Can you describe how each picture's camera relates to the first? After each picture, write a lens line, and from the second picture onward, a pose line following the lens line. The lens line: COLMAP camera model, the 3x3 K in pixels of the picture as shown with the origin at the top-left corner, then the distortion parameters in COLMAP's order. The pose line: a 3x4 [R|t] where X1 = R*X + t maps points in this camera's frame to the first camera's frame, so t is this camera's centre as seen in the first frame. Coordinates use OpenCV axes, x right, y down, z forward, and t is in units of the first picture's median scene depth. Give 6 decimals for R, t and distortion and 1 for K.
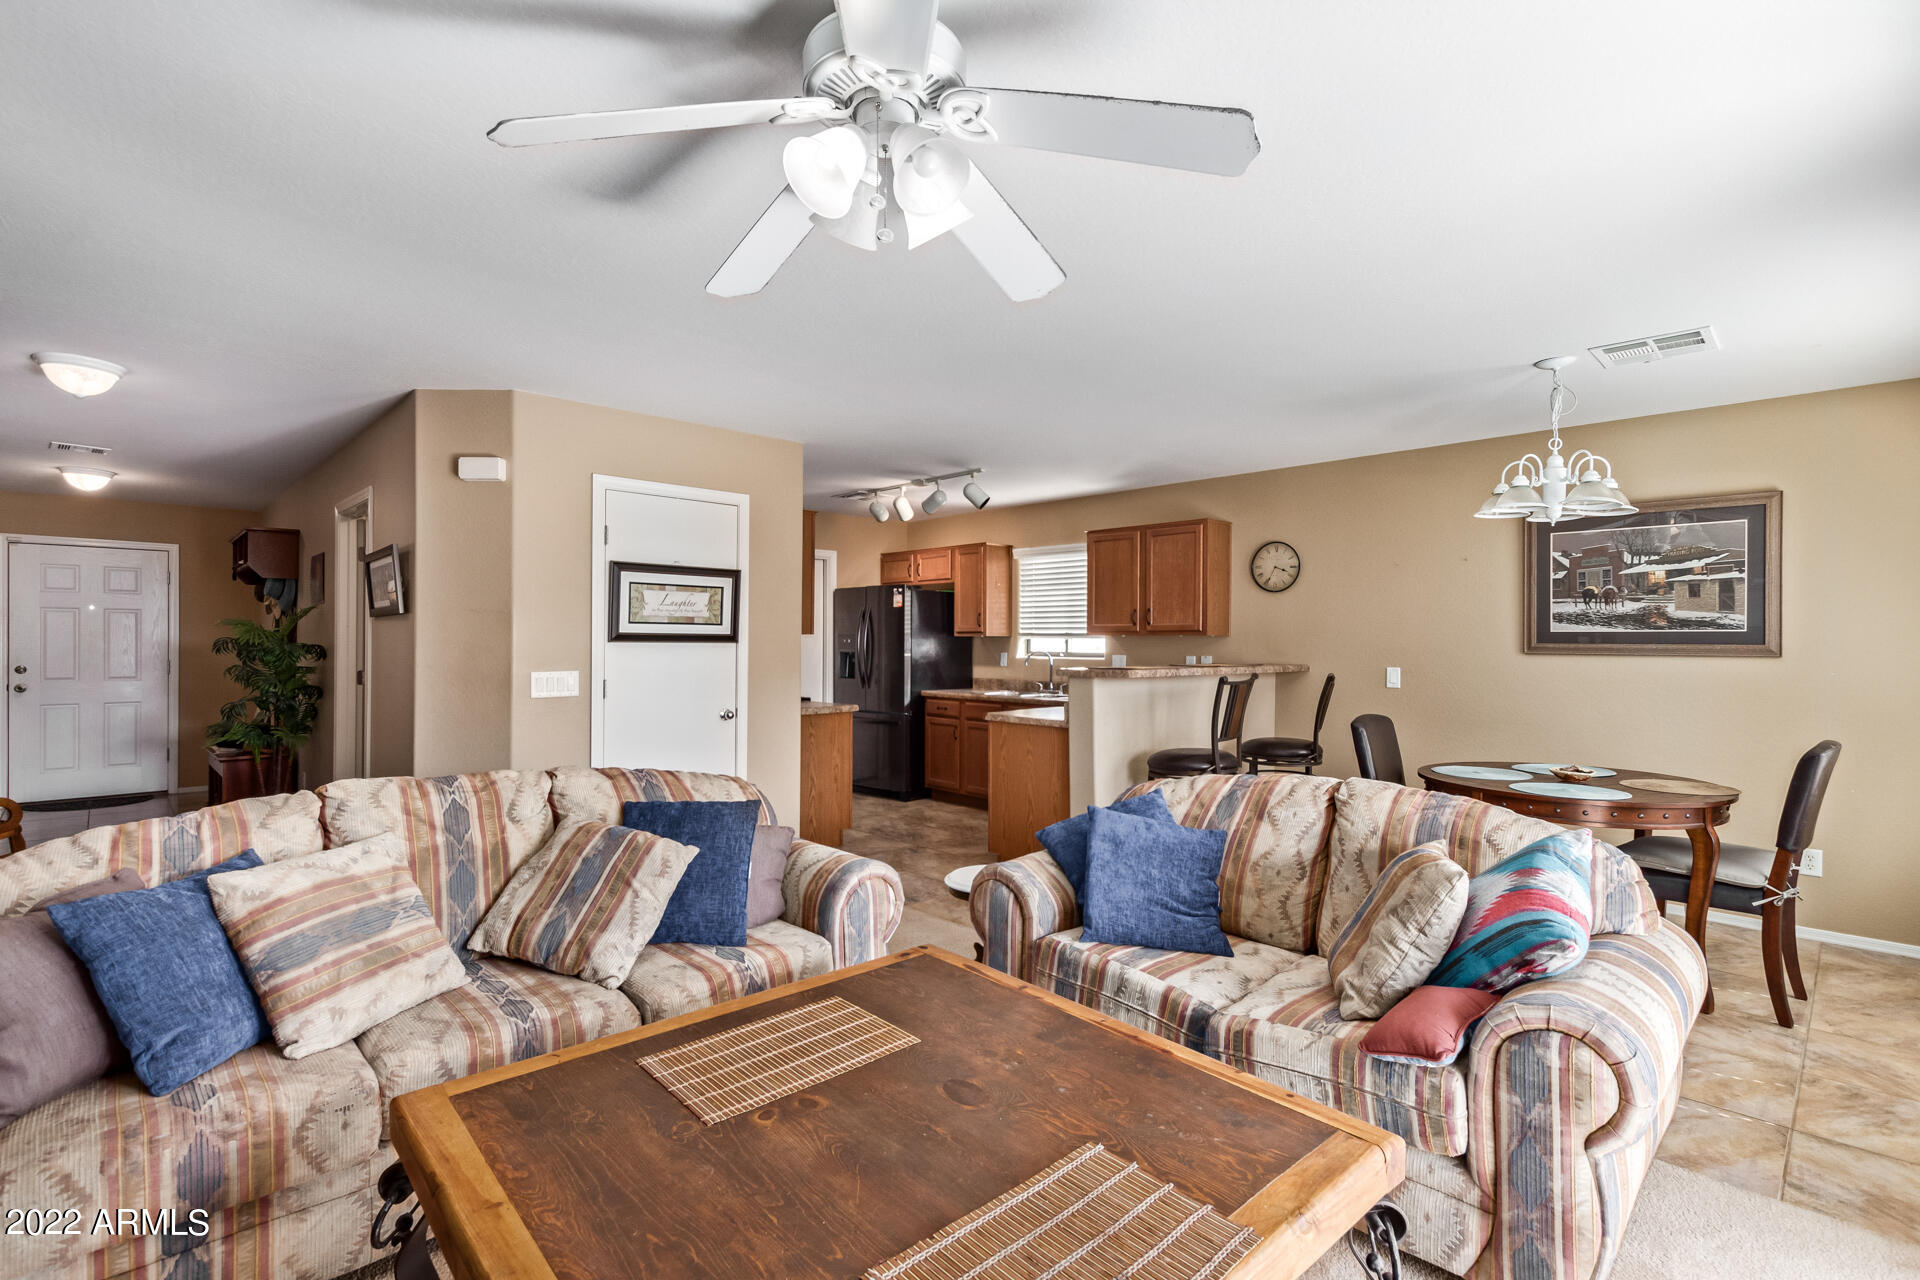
lens RADIAL K [[885.6, 0, 961.2], [0, 885.6, 639.6], [0, 0, 1]] dist [0.009681, -0.001662]
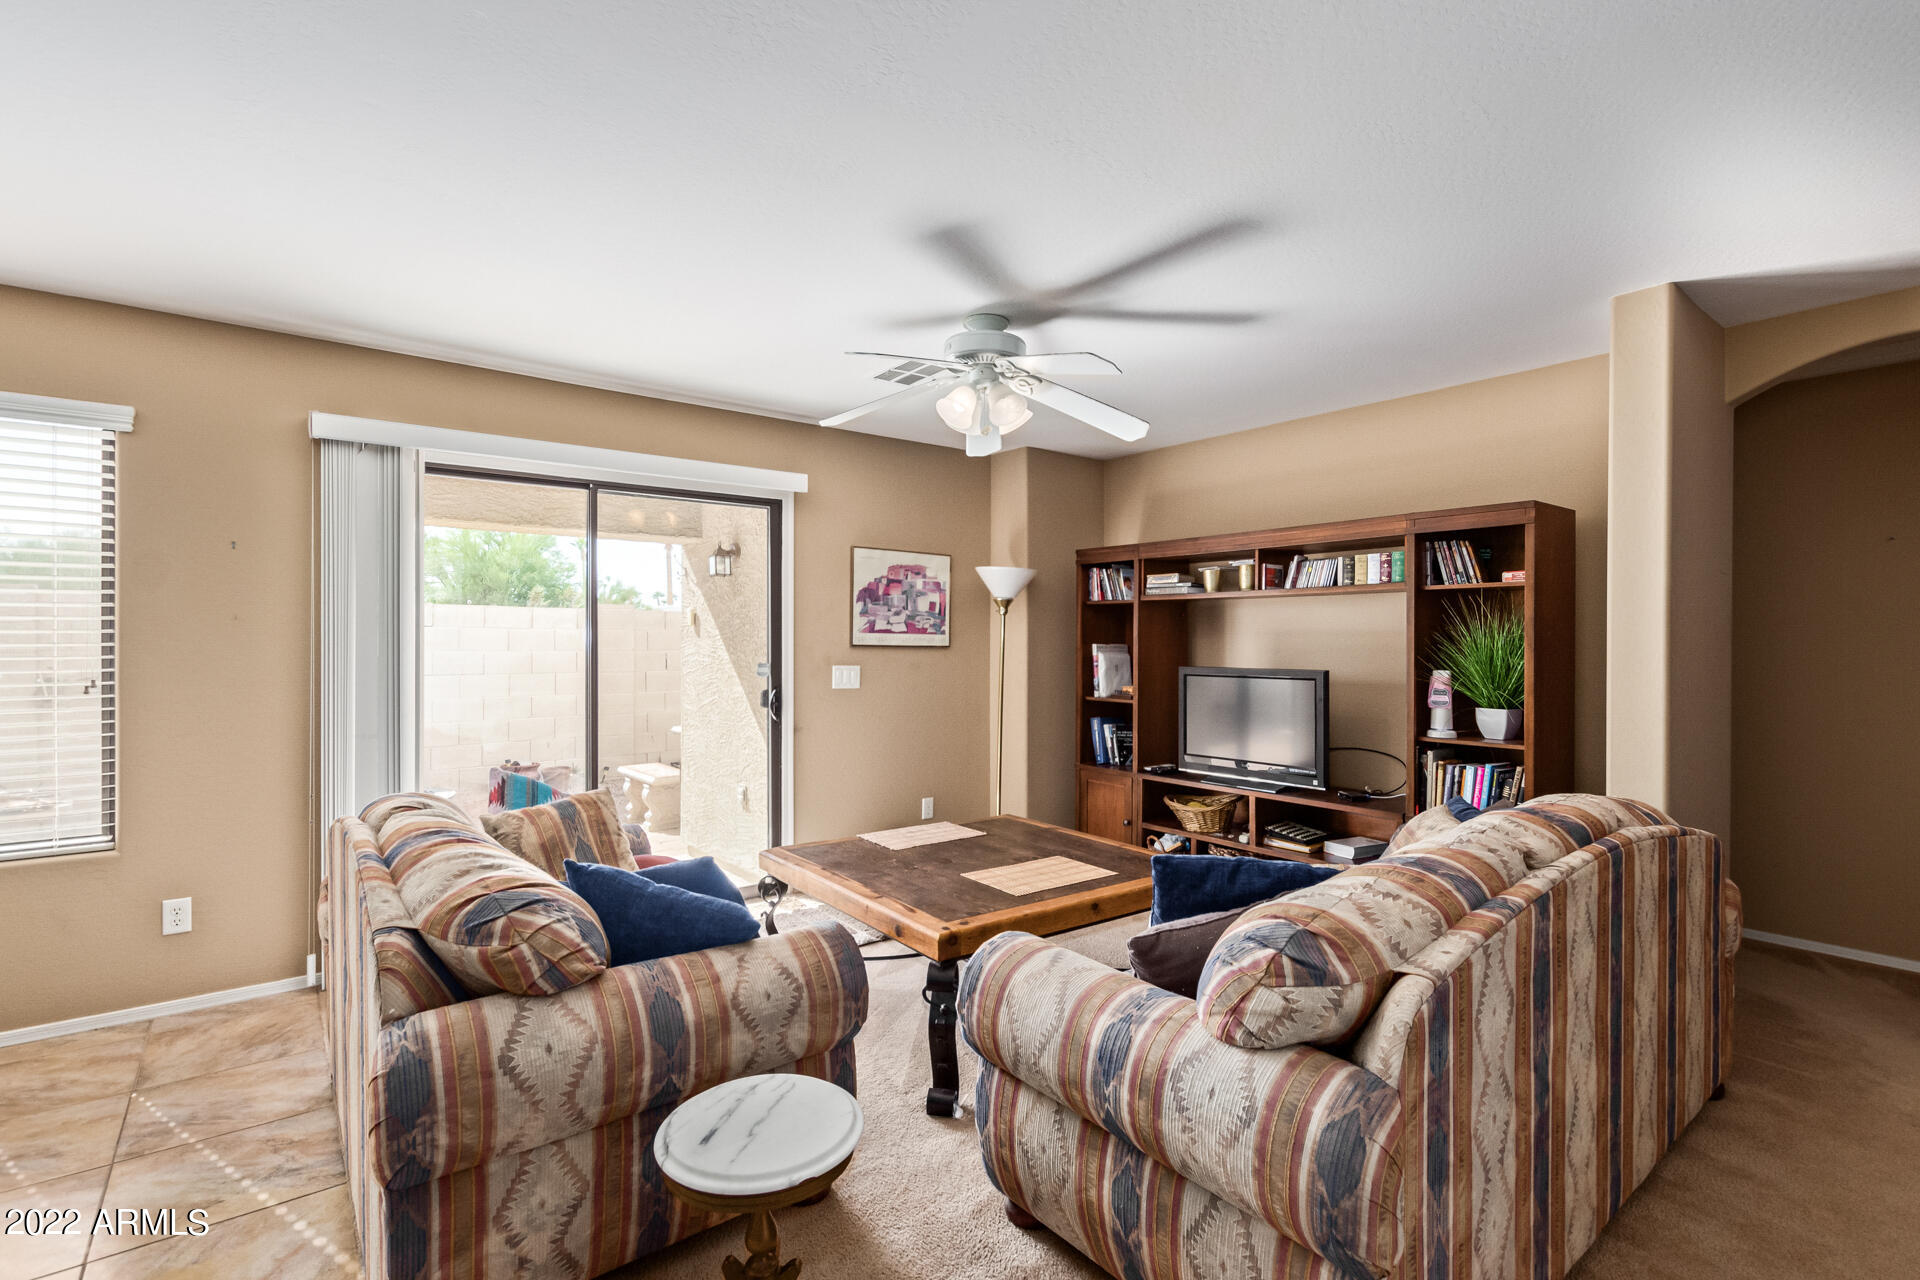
lens RADIAL K [[885.6, 0, 961.3], [0, 885.6, 640.2], [0, 0, 1]] dist [0.009681, -0.001662]
pose [[-0.995070, -0.006859, 0.098937, -0.079382], [-0.007112, 0.999972, -0.002205, 0.002126], [-0.098920, -0.002897, -0.995091, 1.004521]]
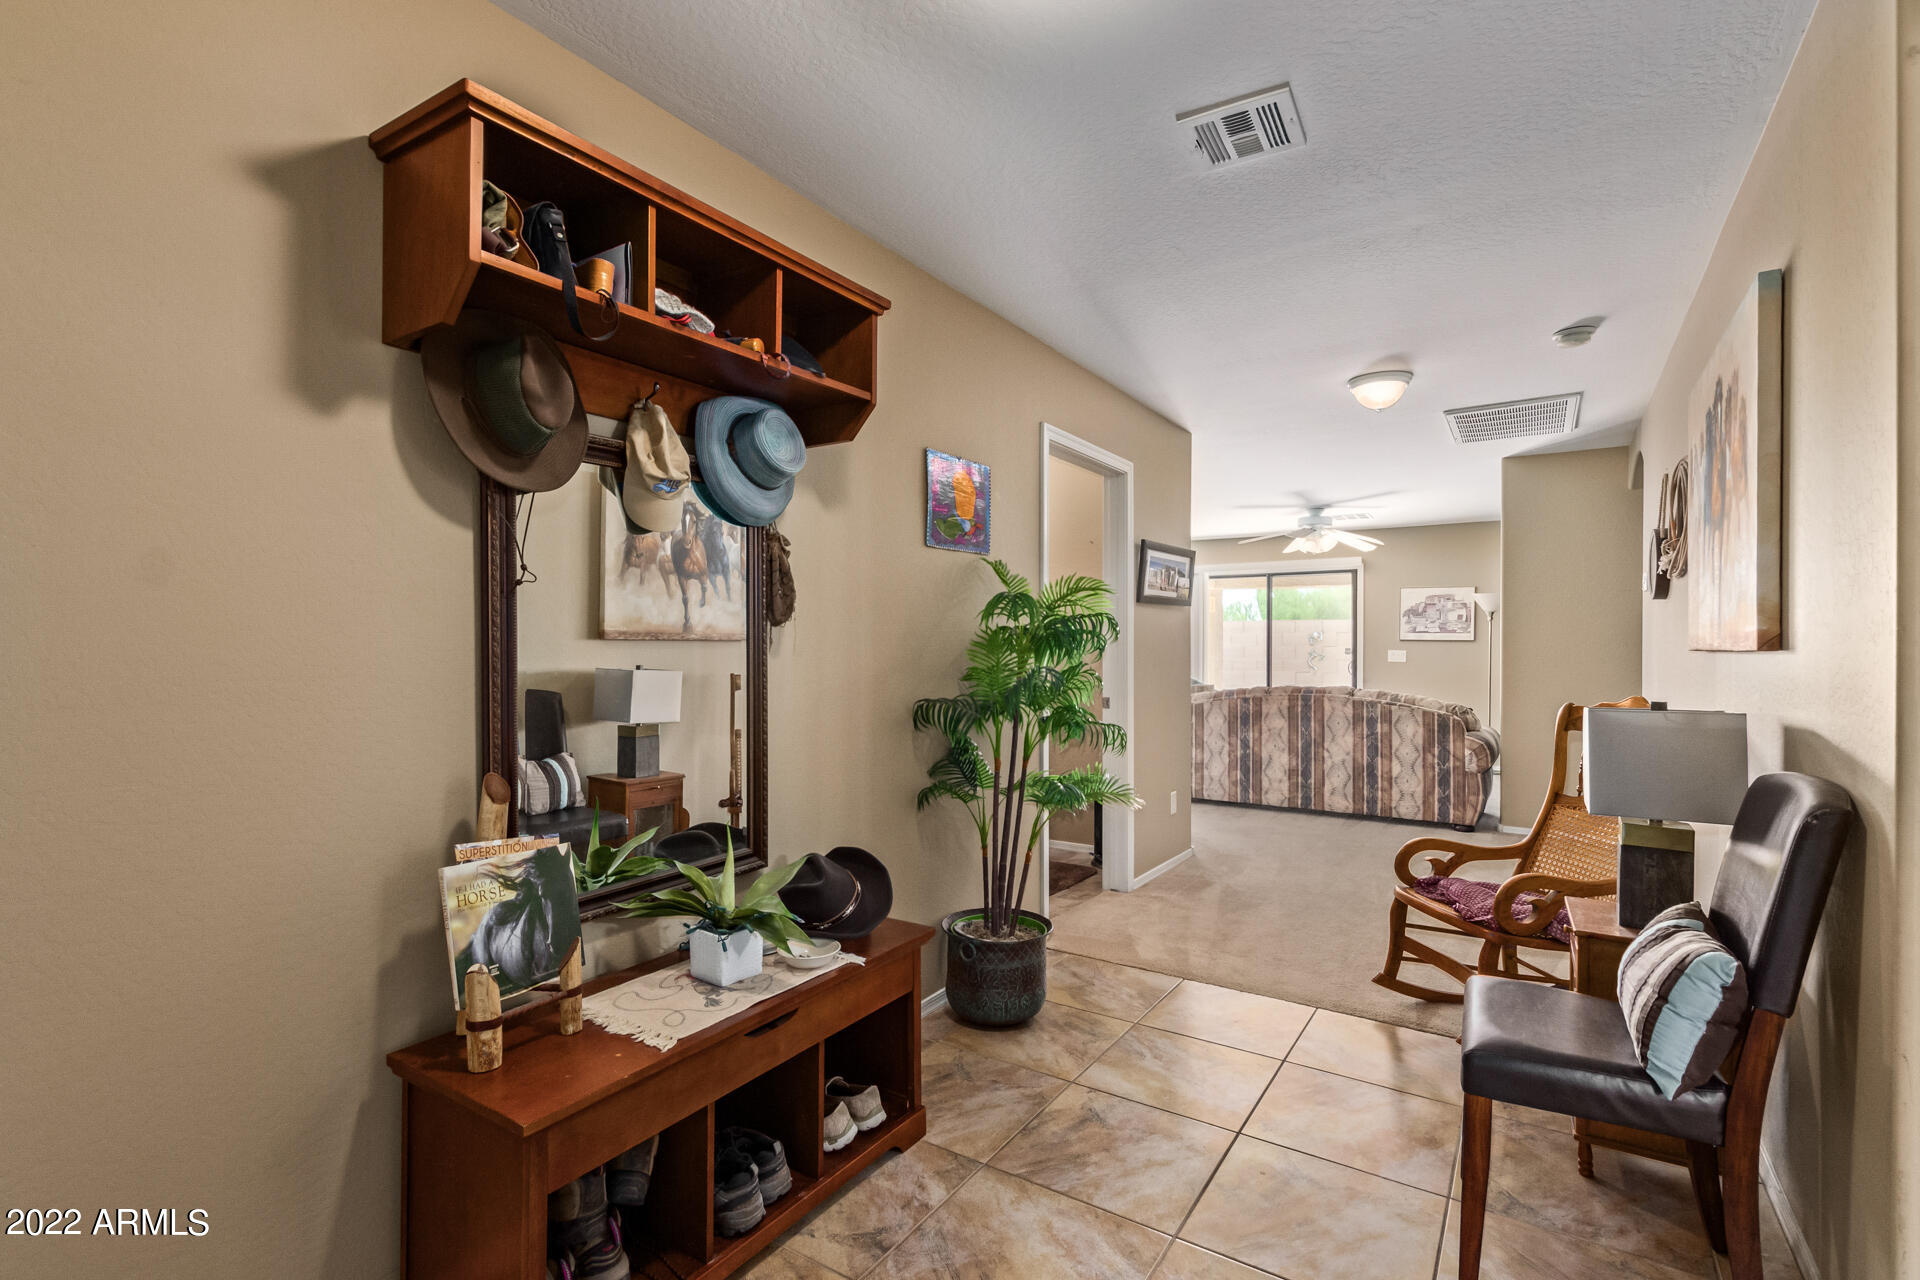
lens RADIAL K [[885.6, 0, 975.2], [0, 885.6, 643.0], [0, 0, 1]] dist [0.009681, -0.001662]
pose [[-0.230781, -0.000939, 0.973005, -1.510552], [-0.006246, 0.999980, -0.000516, 0.020578], [-0.972986, -0.006196, -0.230782, 1.351749]]
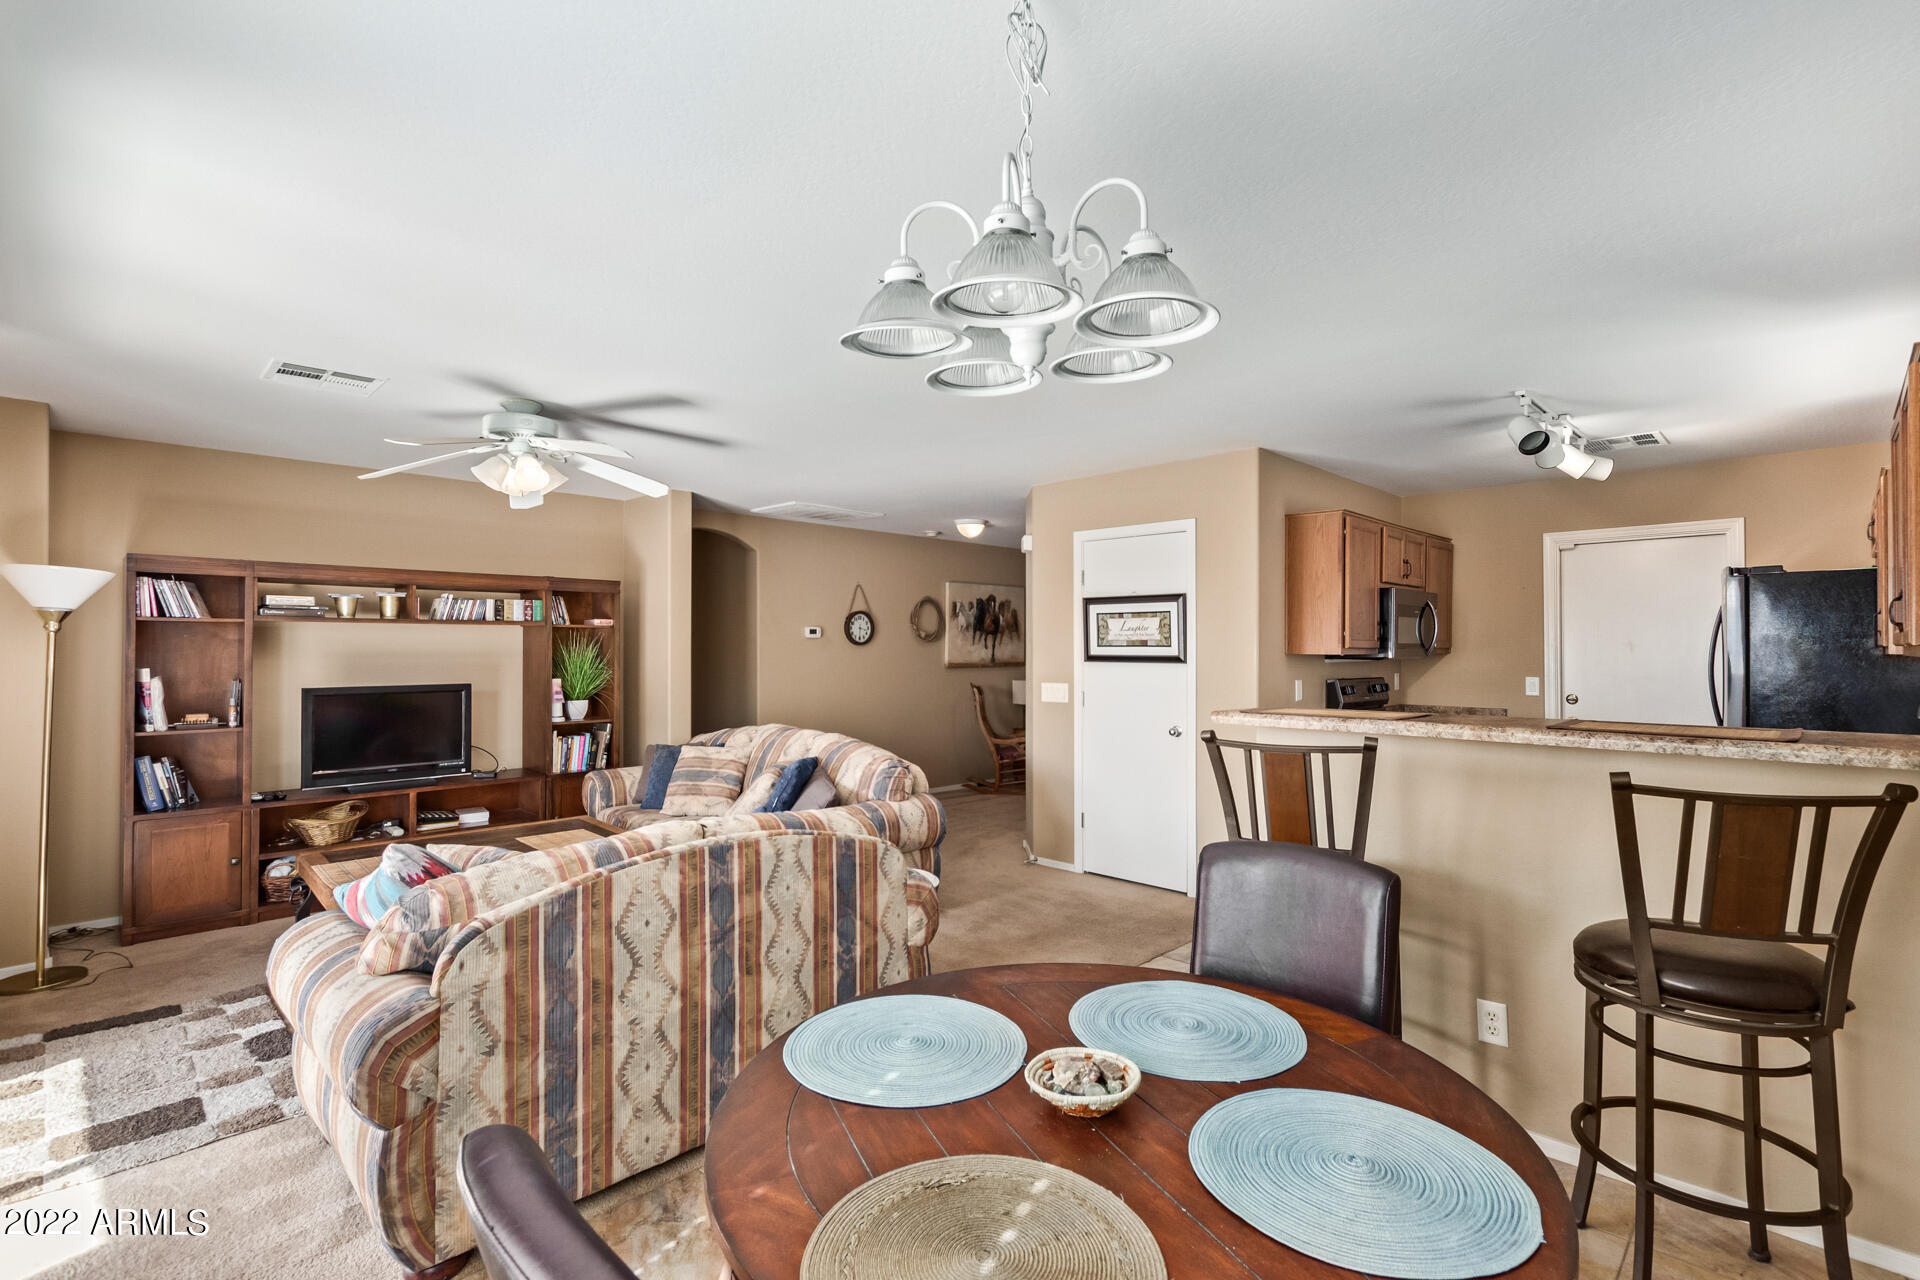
lens RADIAL K [[885.6, 0, 965.0], [0, 885.6, 640.2], [0, 0, 1]] dist [0.009681, -0.001662]
pose [[0.026900, -0.012533, -0.999560, 0.786792], [0.002815, 0.999918, -0.012462, -0.011697], [0.999634, -0.002478, 0.026933, 0.722499]]
